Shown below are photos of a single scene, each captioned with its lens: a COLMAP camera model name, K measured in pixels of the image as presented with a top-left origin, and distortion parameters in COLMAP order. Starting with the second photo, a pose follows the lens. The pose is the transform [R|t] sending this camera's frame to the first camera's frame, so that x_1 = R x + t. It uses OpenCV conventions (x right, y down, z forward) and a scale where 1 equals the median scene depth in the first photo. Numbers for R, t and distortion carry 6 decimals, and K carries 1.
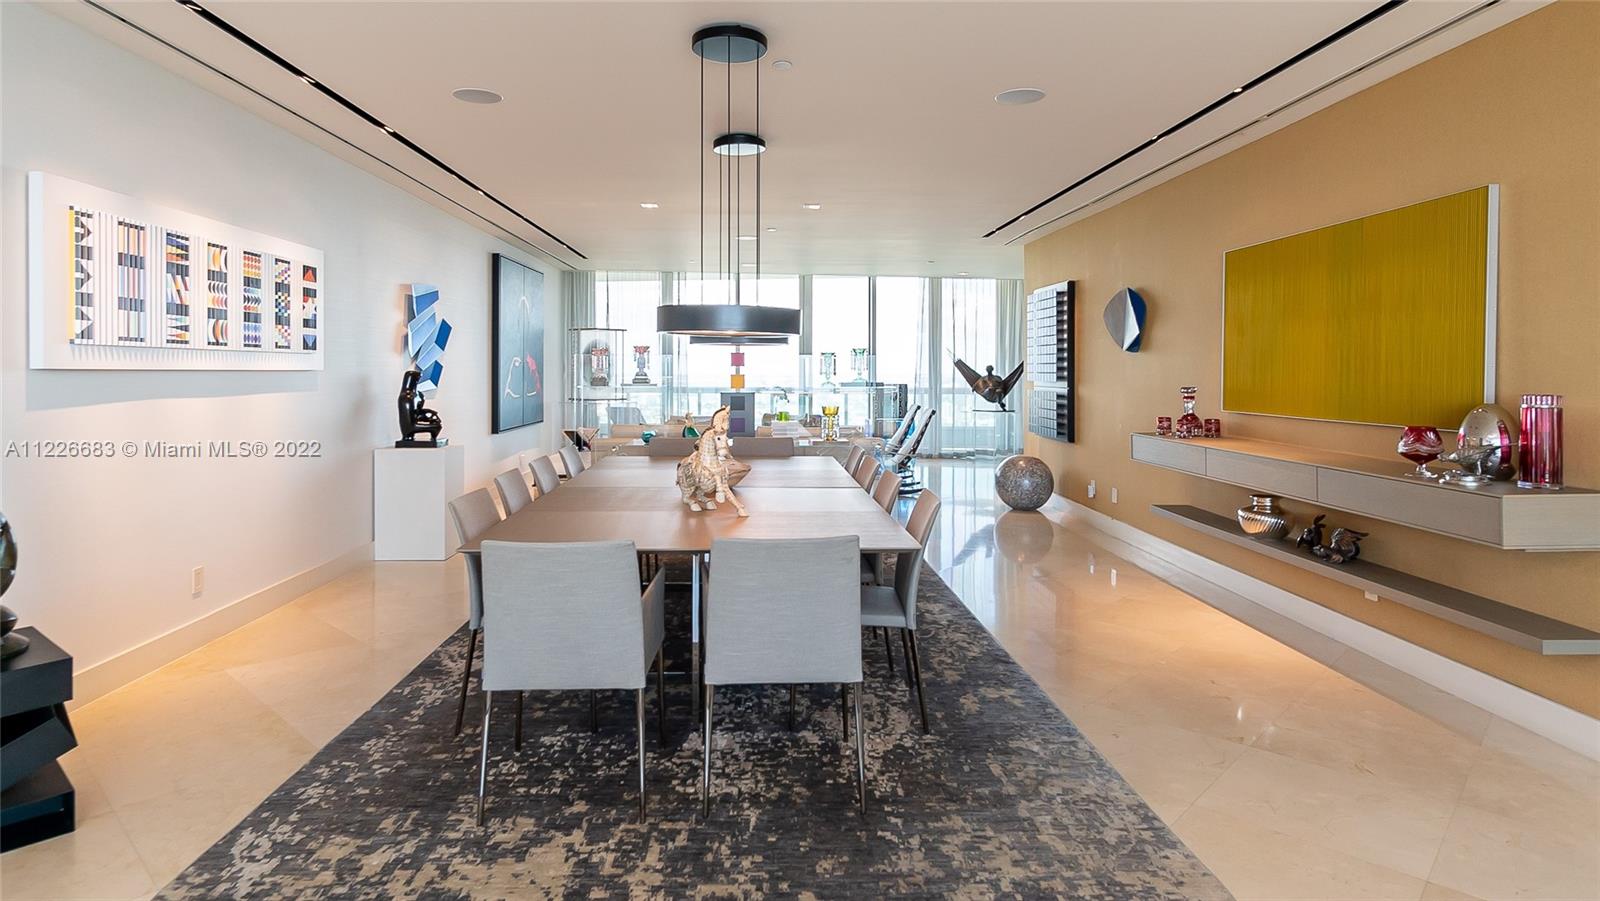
lens RADIAL K [[857.8, 0, 779.2], [0, 857.8, 454.7], [0, 0, 1]] dist [0.005401, 0.001469]
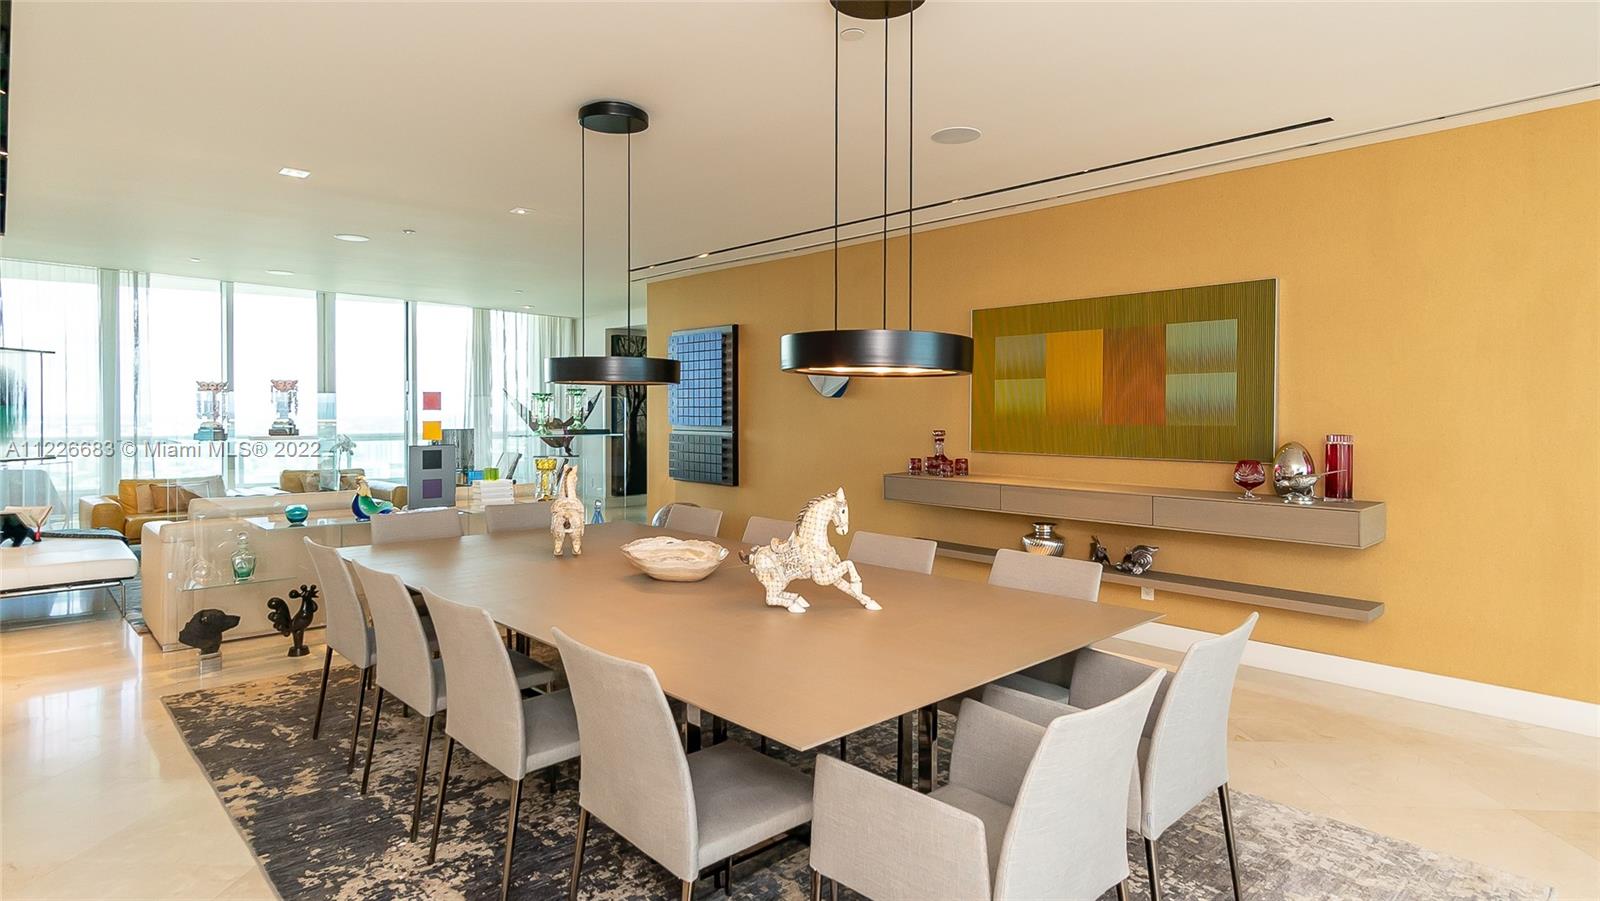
lens RADIAL K [[855.2, 0, 768.5], [0, 855.2, 510.5], [0, 0, 1]] dist [0.000398, 0.000316]
pose [[0.763383, -0.074835, 0.641597, -0.282068], [0.063517, 0.997149, 0.040733, -0.024871], [-0.642816, 0.009657, 0.765960, 0.216881]]
